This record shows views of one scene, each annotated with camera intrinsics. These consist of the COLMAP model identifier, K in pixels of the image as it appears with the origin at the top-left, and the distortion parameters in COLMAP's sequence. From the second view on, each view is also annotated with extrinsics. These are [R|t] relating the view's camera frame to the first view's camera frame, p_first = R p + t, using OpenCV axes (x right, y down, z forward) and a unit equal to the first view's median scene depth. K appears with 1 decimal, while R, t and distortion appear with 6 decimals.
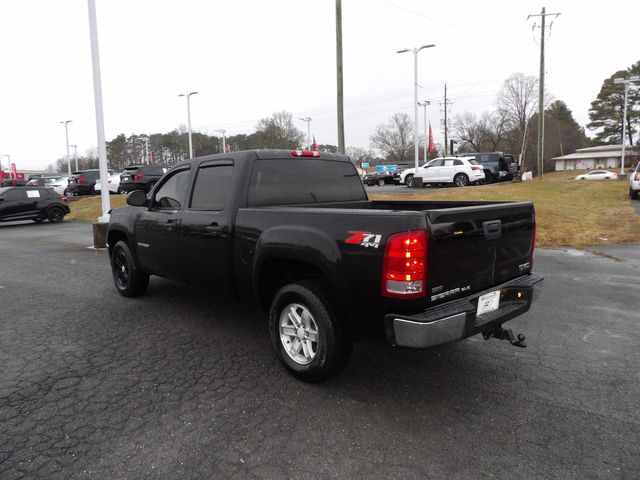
lens RADIAL K [[446.3, 0, 321.7], [0, 446.3, 237.3], [0, 0, 1]] dist [-0.000634, 0.003822]
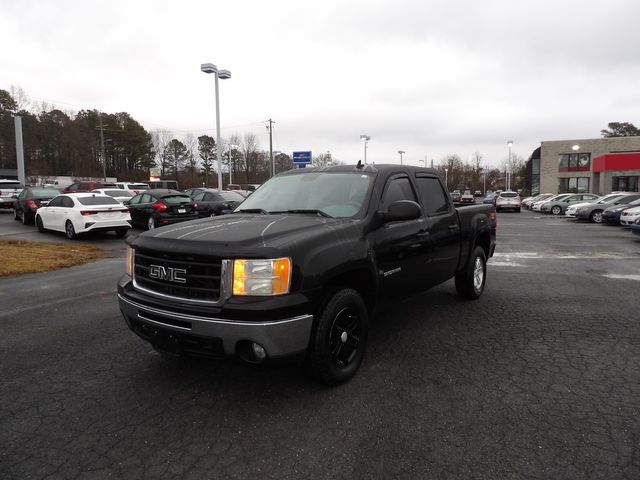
lens RADIAL K [[447.0, 0, 322.7], [0, 447.0, 238.1], [0, 0, 1]] dist [-0.004740, 0.007636]
pose [[-0.208950, -0.077345, 0.974863, -1.320755], [0.125689, 0.986475, 0.105206, -0.158121], [-0.969816, 0.144512, -0.196402, 1.498087]]
